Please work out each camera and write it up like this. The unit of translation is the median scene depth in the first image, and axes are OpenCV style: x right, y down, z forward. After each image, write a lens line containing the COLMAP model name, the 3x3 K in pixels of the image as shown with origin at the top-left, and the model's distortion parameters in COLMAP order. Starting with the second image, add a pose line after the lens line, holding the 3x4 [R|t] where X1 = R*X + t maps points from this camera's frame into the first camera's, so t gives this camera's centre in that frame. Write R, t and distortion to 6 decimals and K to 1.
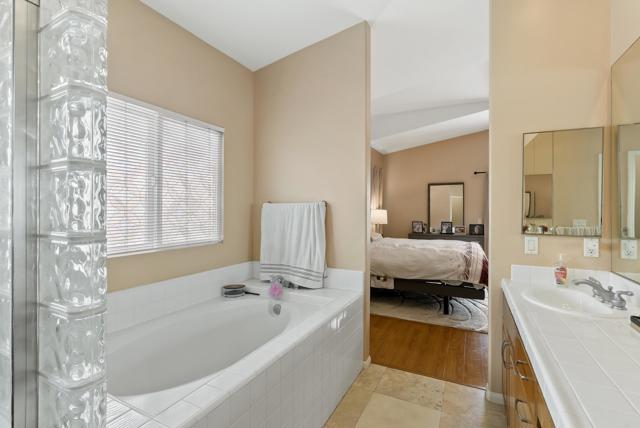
lens RADIAL K [[293.4, 0, 321.9], [0, 293.4, 208.5], [0, 0, 1]] dist [-0.000744, 0.000765]
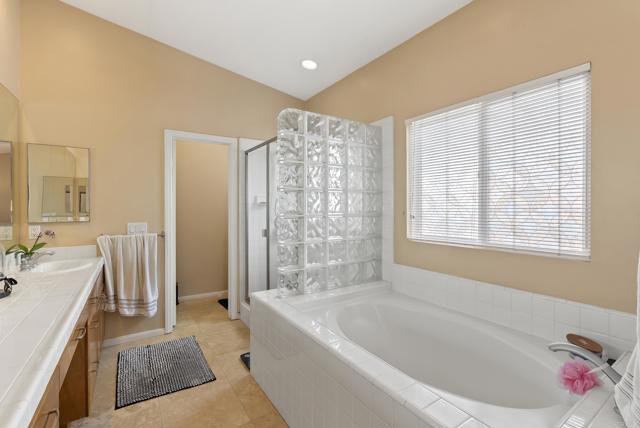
lens RADIAL K [[293.4, 0, 321.9], [0, 293.4, 208.5], [0, 0, 1]] dist [-0.000744, 0.000765]
pose [[-0.490821, -0.000816, -0.871260, 0.484707], [0.001809, 0.999996, -0.001956, 0.014718], [0.871258, -0.002536, -0.490818, 0.955002]]
